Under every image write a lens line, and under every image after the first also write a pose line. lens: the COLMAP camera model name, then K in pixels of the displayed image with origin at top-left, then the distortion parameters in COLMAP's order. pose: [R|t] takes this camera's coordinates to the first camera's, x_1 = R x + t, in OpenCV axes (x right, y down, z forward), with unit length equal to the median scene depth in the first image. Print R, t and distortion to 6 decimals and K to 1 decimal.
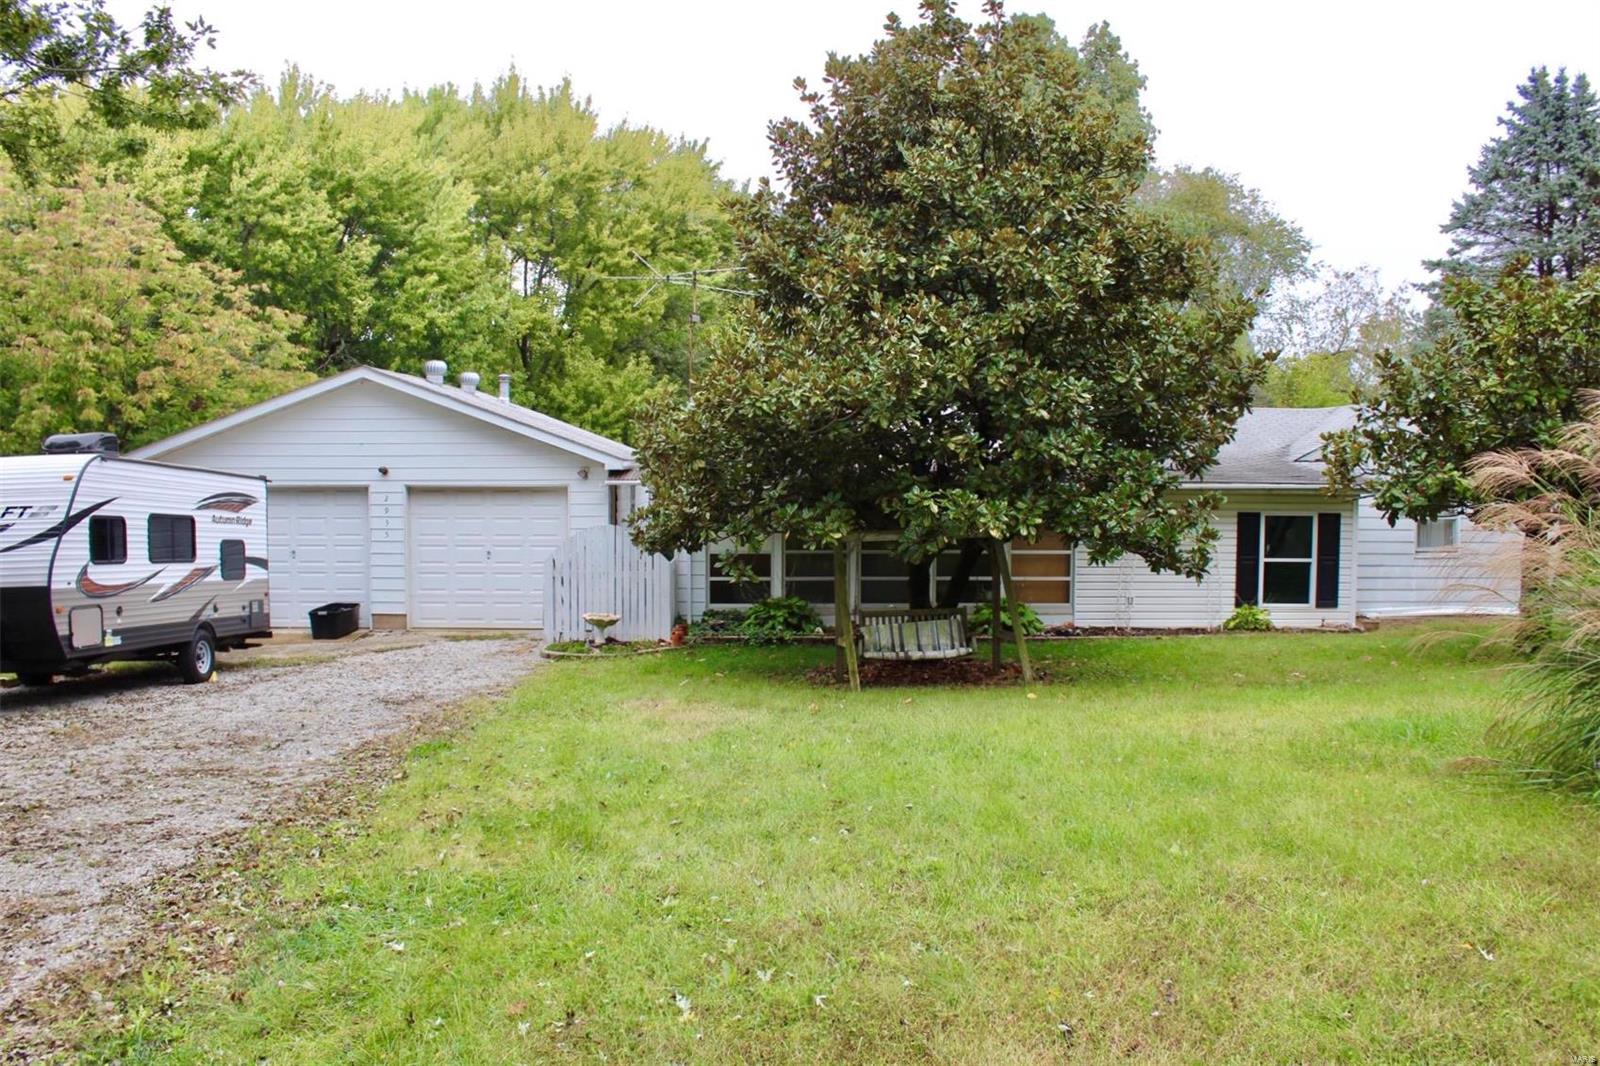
lens RADIAL K [[1304.2, 0, 796.2], [0, 1304.2, 527.5], [0, 0, 1]] dist [-0.158350, 0.122993]
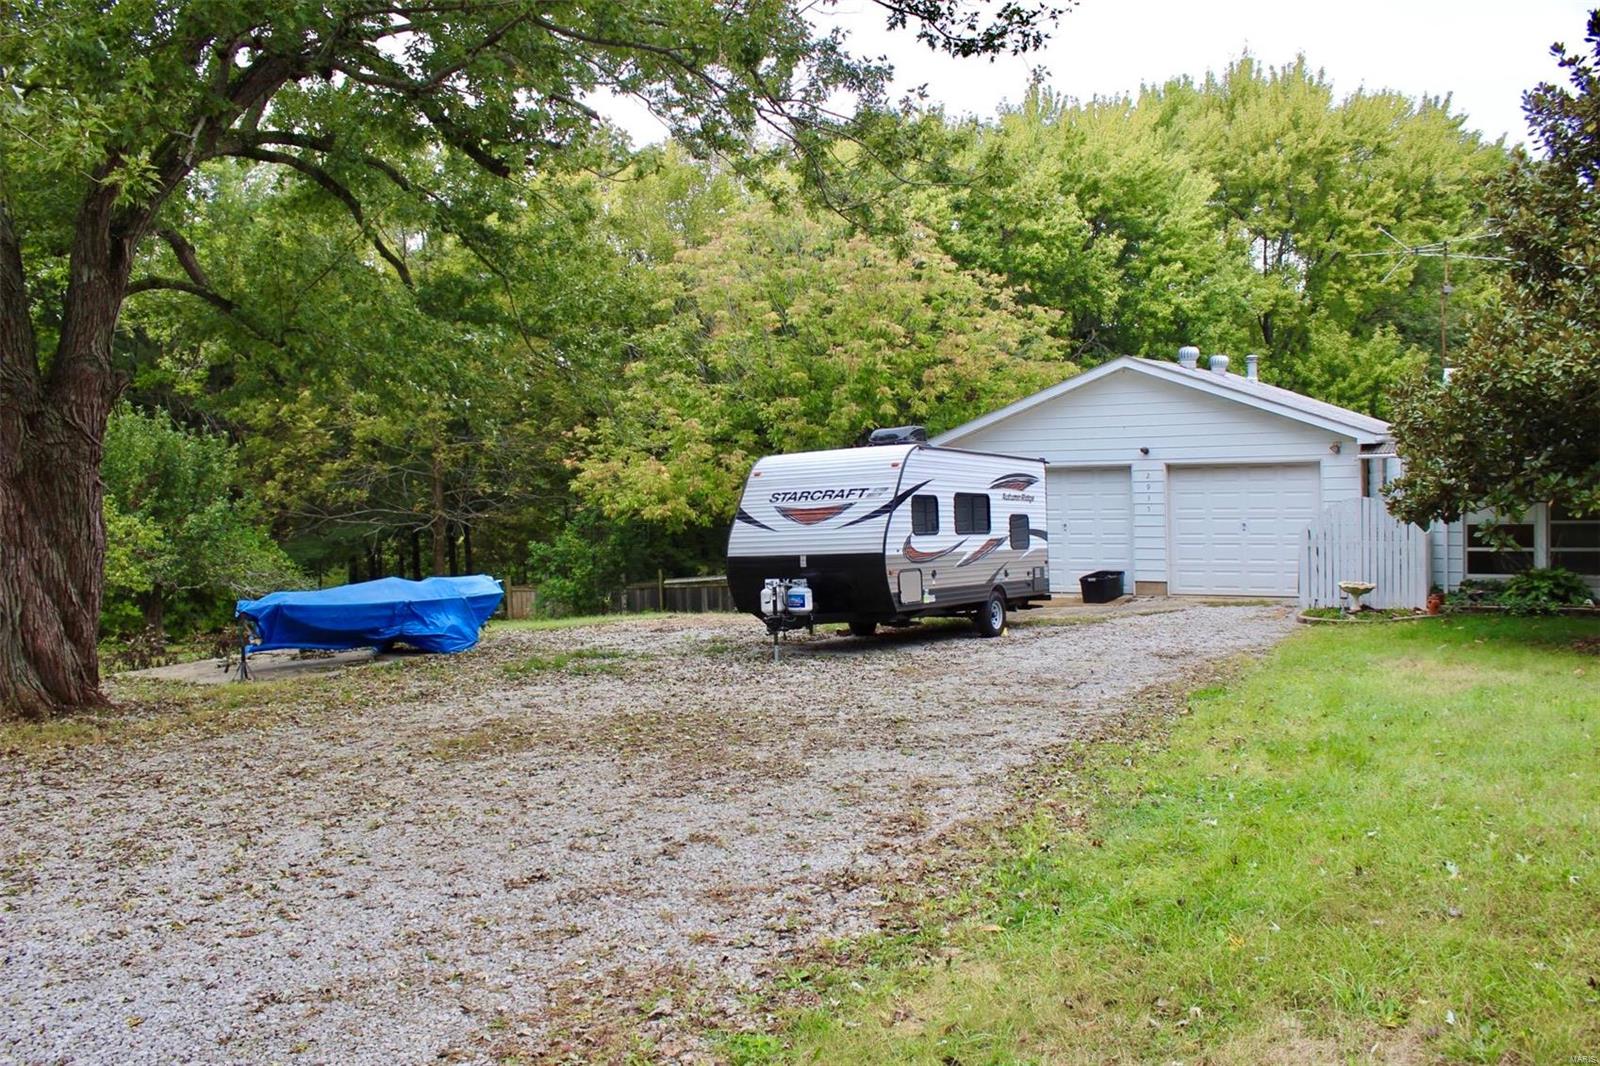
lens RADIAL K [[1304.2, 0, 796.2], [0, 1304.2, 527.5], [0, 0, 1]] dist [-0.158350, 0.122993]
pose [[0.850943, -0.003813, -0.525245, 0.003003], [0.013587, 0.999799, 0.014755, 0.001324], [0.525083, -0.019692, 0.850823, -0.100291]]
